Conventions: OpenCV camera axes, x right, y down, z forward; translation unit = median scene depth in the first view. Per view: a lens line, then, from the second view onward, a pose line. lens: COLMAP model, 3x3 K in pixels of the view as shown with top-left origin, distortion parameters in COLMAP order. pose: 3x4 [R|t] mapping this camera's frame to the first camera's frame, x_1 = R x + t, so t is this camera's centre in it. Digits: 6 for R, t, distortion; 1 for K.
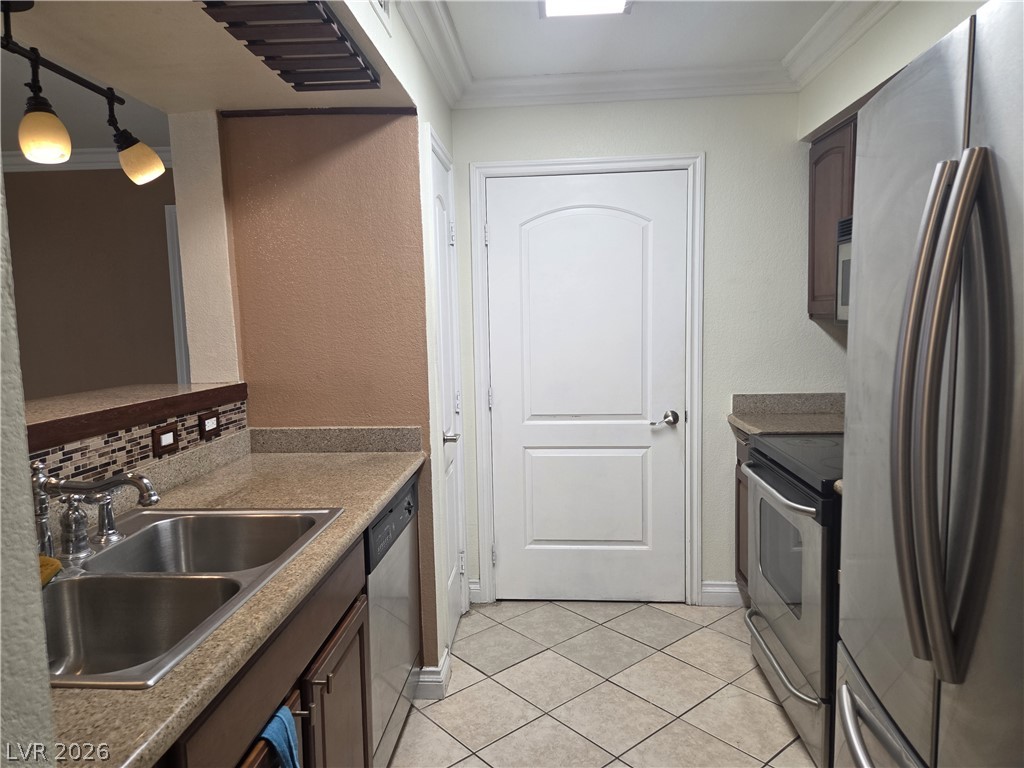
lens RADIAL K [[688.0, 0, 512.7], [0, 688.0, 390.3], [0, 0, 1]] dist [0.083005, -0.072544]
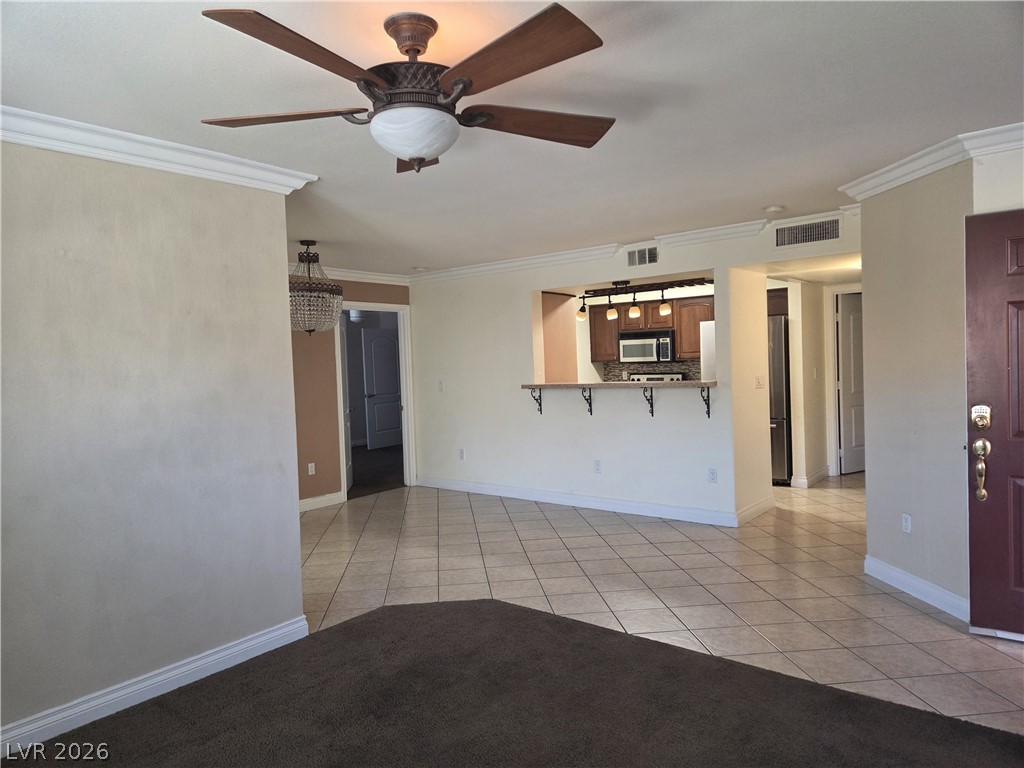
lens RADIAL K [[688.0, 0, 512.7], [0, 688.0, 390.3], [0, 0, 1]] dist [0.083005, -0.072544]
pose [[0.569034, -0.035462, 0.821549, -3.439413], [0.112758, 0.992997, -0.035238, 0.126242], [-0.814547, 0.112687, 0.569047, -0.613895]]
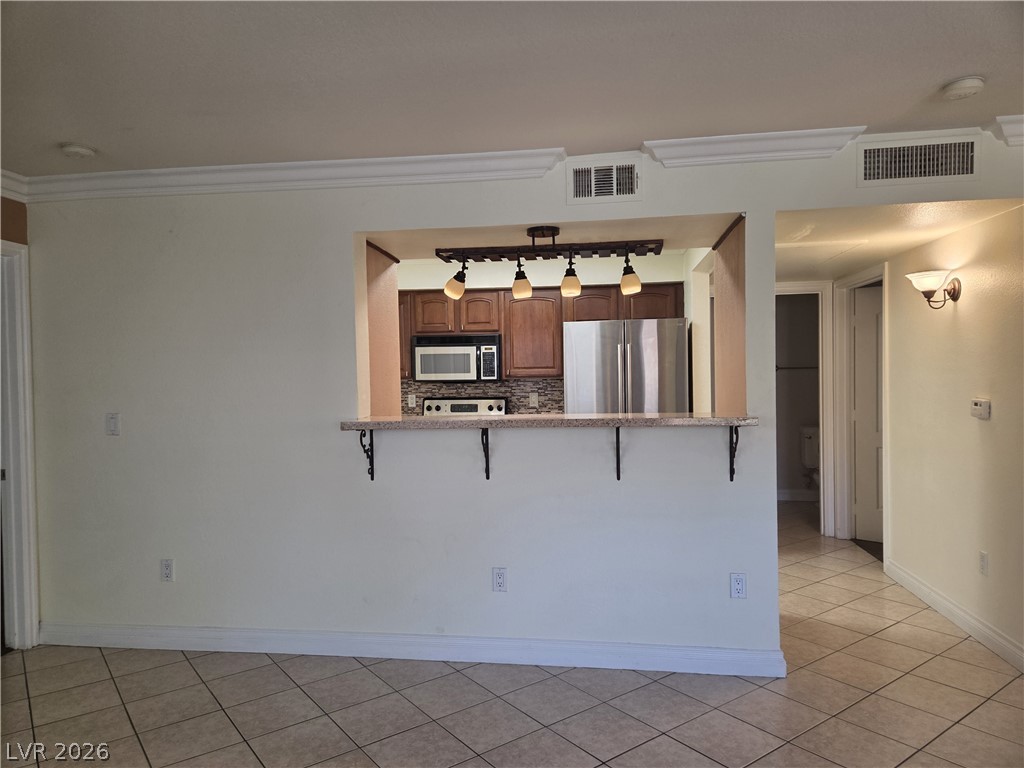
lens RADIAL K [[688.0, 0, 512.7], [0, 688.0, 390.3], [0, 0, 1]] dist [0.083005, -0.072544]
pose [[0.068460, -0.004688, 0.997643, -2.250714], [0.122307, 0.992485, -0.003729, -0.031028], [-0.990128, 0.122274, 0.068519, 0.732635]]
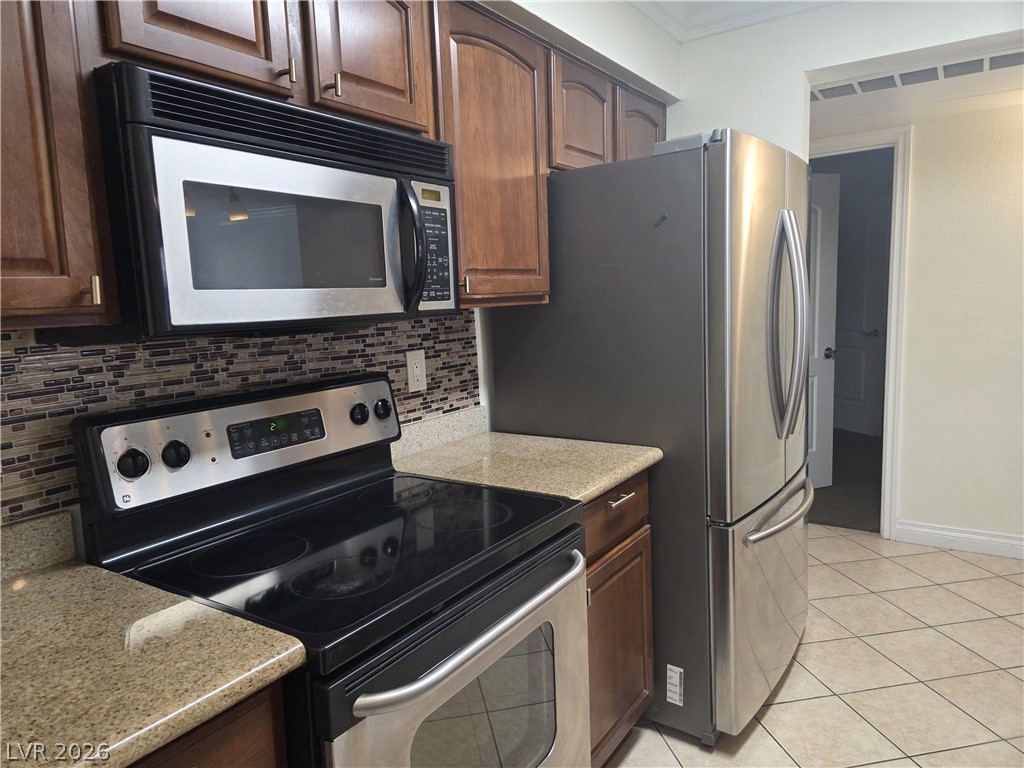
lens RADIAL K [[688.0, 0, 512.7], [0, 688.0, 390.3], [0, 0, 1]] dist [0.083005, -0.072544]
pose [[-0.863429, -0.010504, 0.504361, 0.119227], [0.115949, 0.968885, 0.218674, -0.172183], [-0.490965, 0.247290, -0.835345, 1.656670]]
